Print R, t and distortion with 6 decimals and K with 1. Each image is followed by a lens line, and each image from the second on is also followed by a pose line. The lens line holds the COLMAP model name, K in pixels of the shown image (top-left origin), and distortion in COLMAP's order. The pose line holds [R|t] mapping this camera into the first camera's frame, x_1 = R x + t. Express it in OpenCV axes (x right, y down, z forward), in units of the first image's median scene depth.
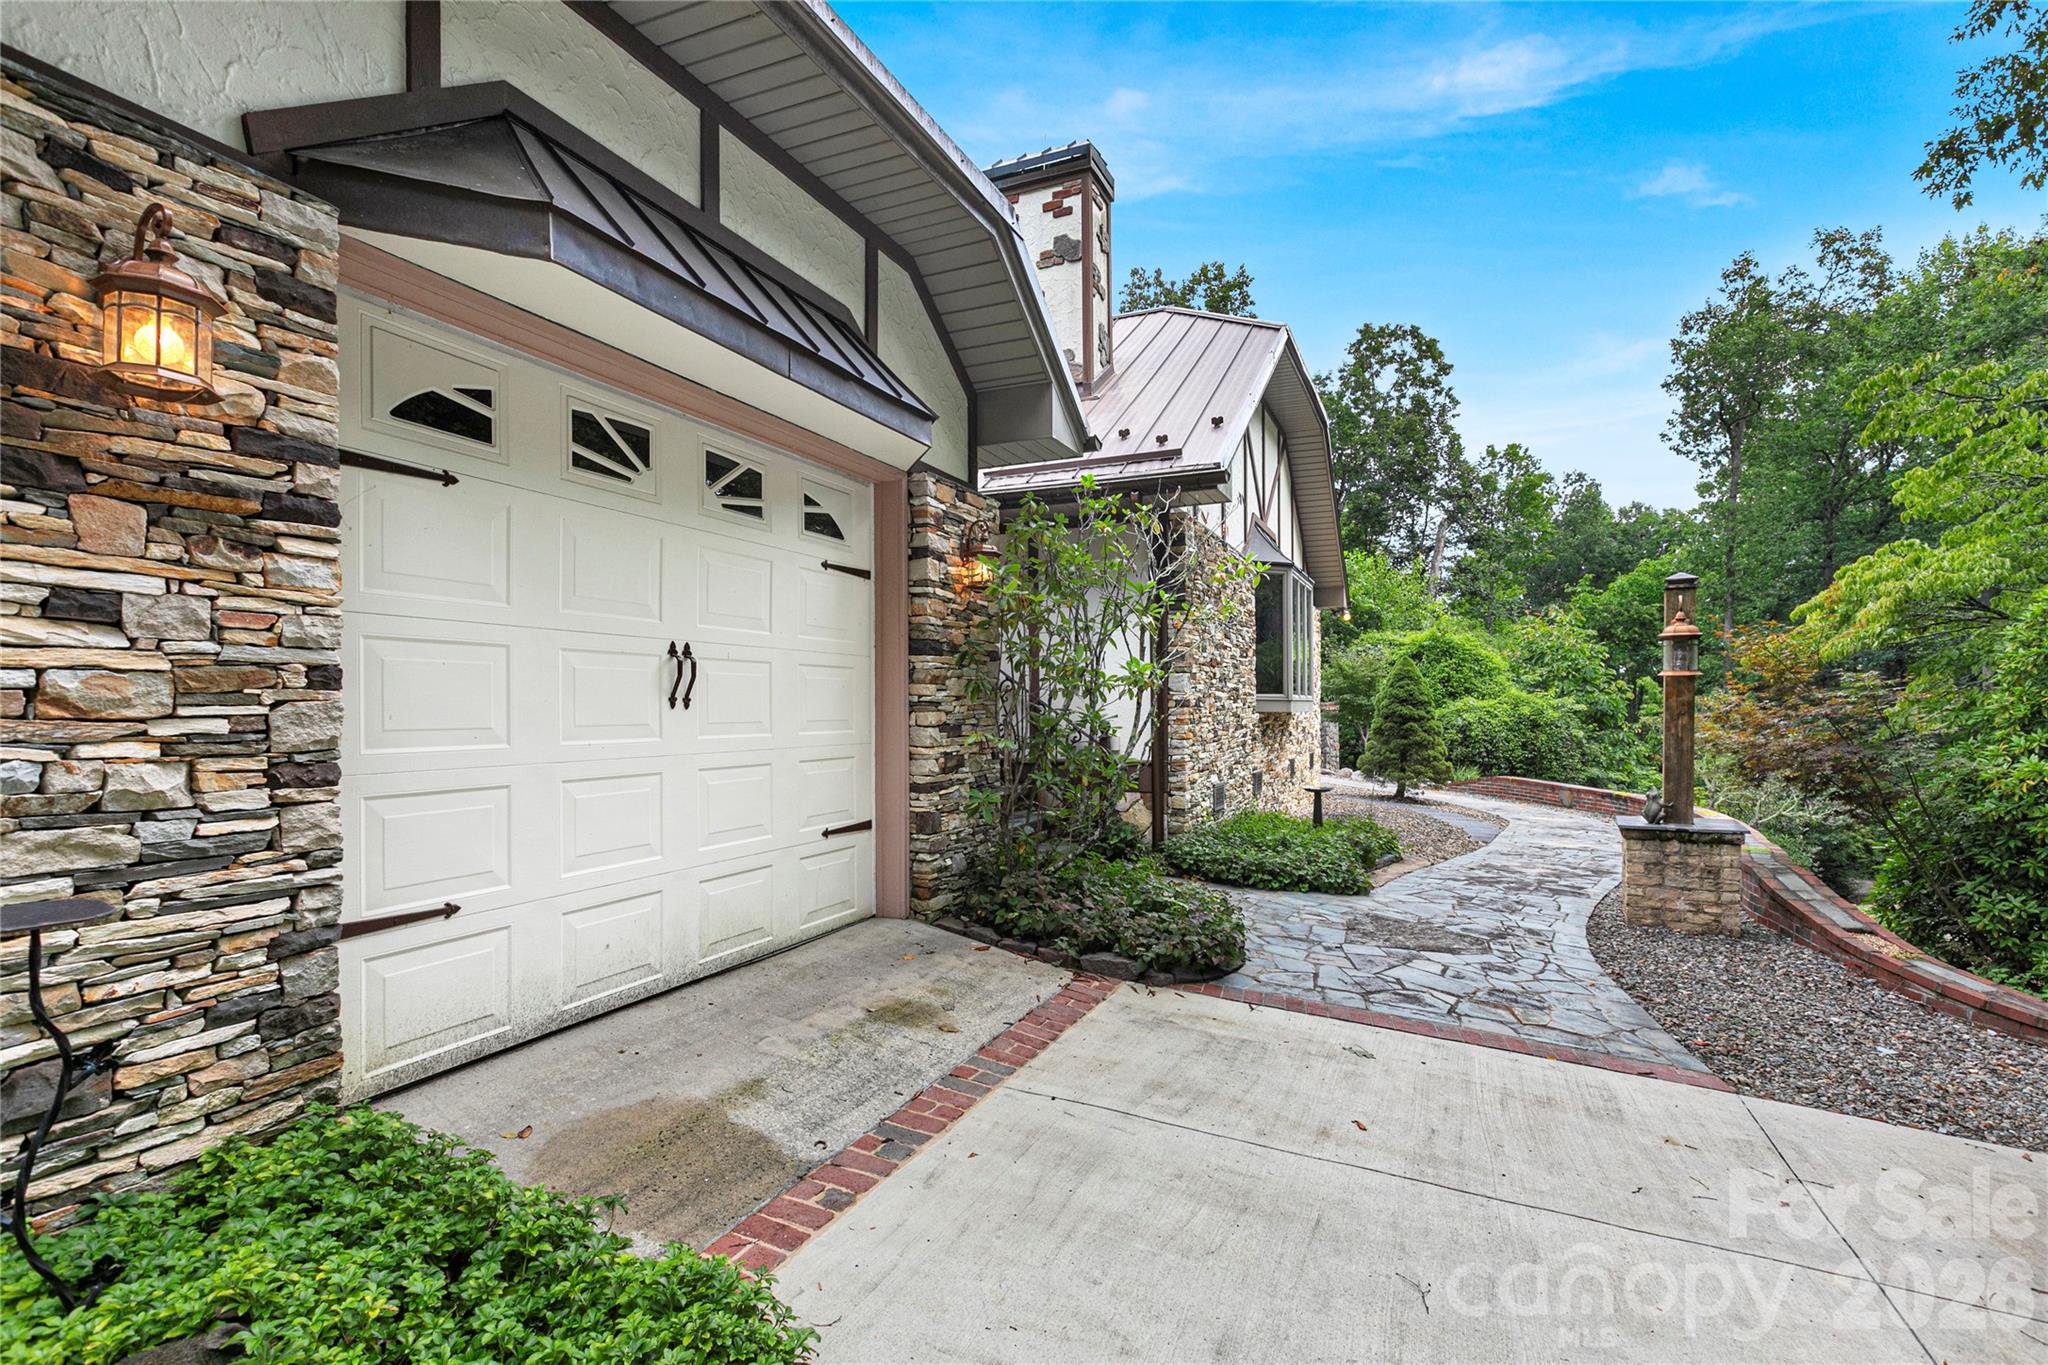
lens RADIAL K [[988.2, 0, 1016.7], [0, 988.2, 701.1], [0, 0, 1]] dist [-0.004533, -0.000506]
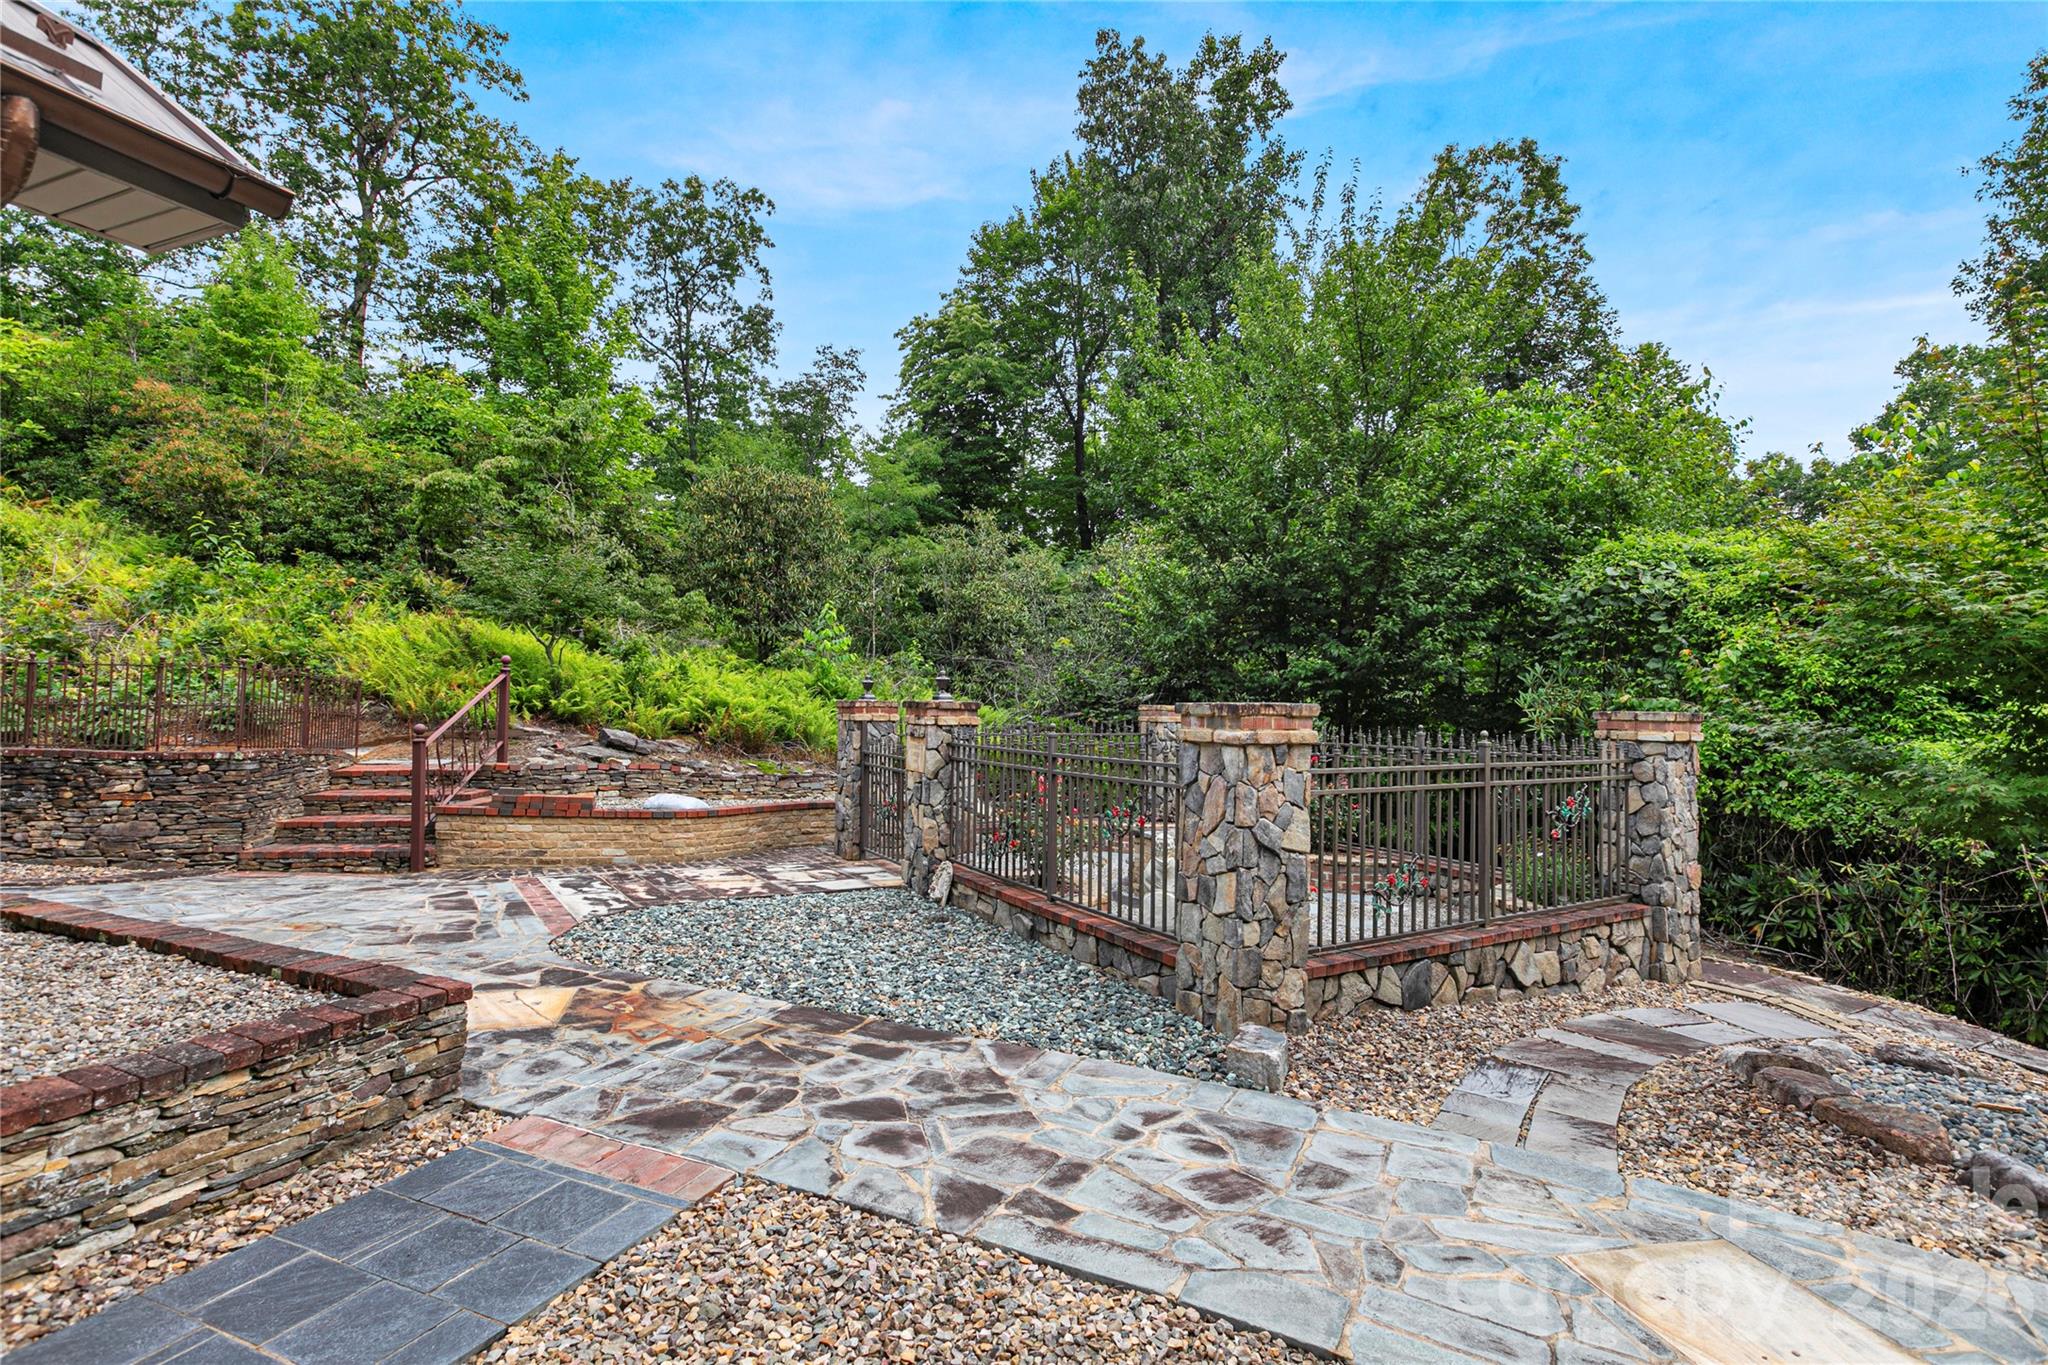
lens RADIAL K [[921.8, 0, 1013.4], [0, 921.8, 690.0], [0, 0, 1]] dist [0.003304, -0.000113]
pose [[0.999702, 0.022933, -0.008391, 0.870353], [-0.023019, 0.999682, -0.010332, 0.016258], [0.008151, 0.010522, 0.999911, 4.531237]]
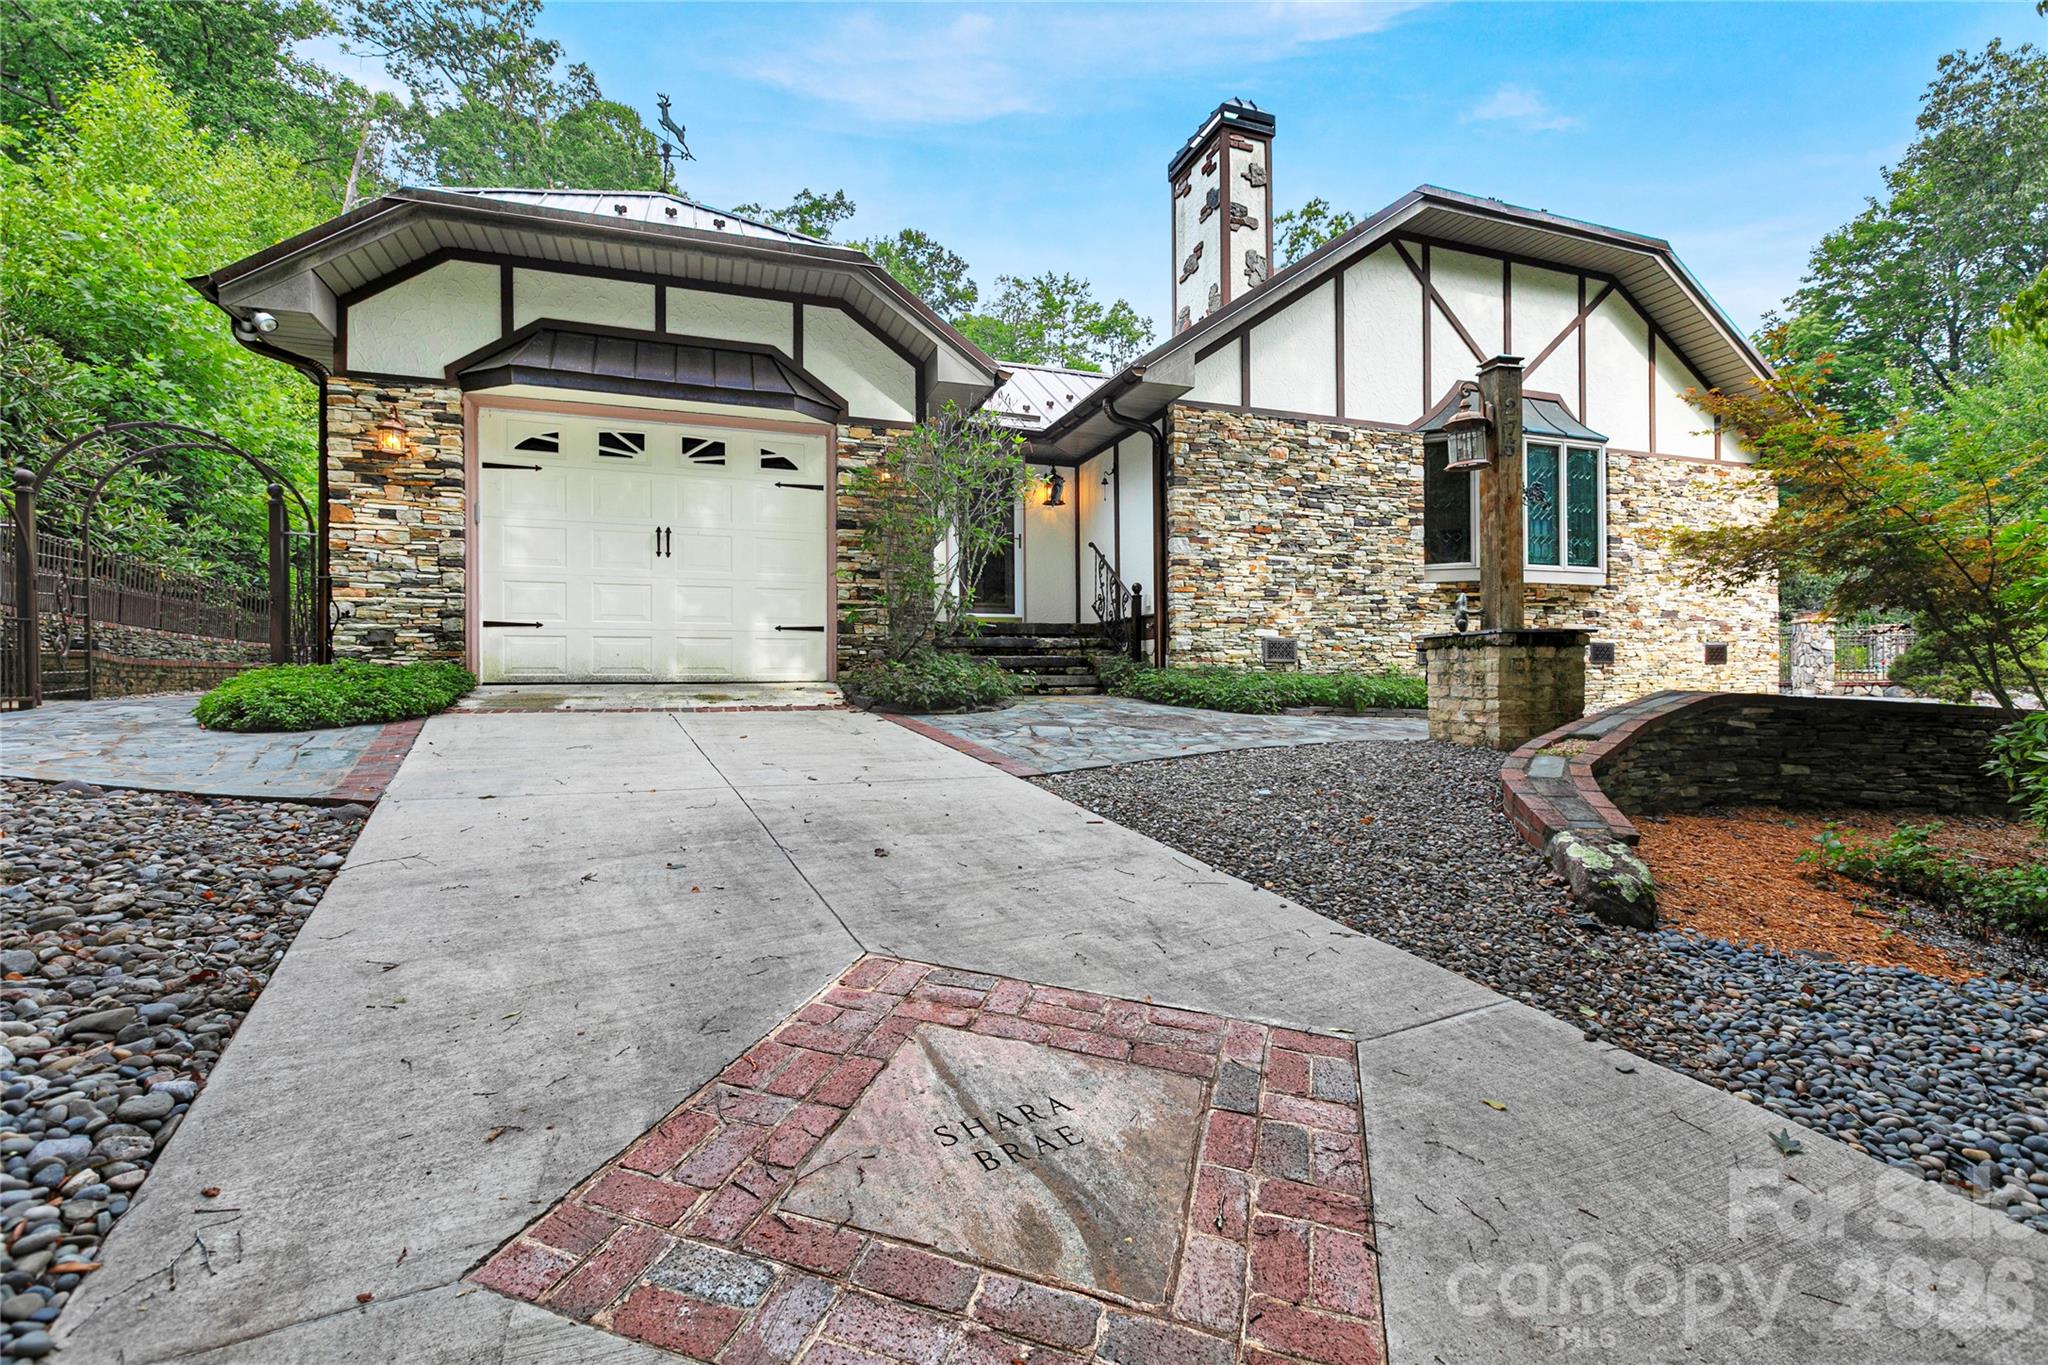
lens RADIAL K [[921.8, 0, 1024.7], [0, 921.8, 677.8], [0, 0, 1]] dist [0.003304, -0.000113]
pose [[0.683196, -0.002632, -0.730230, 1.756143], [0.005077, 0.999986, 0.001146, 0.286444], [0.730217, -0.004491, 0.683200, 0.182274]]
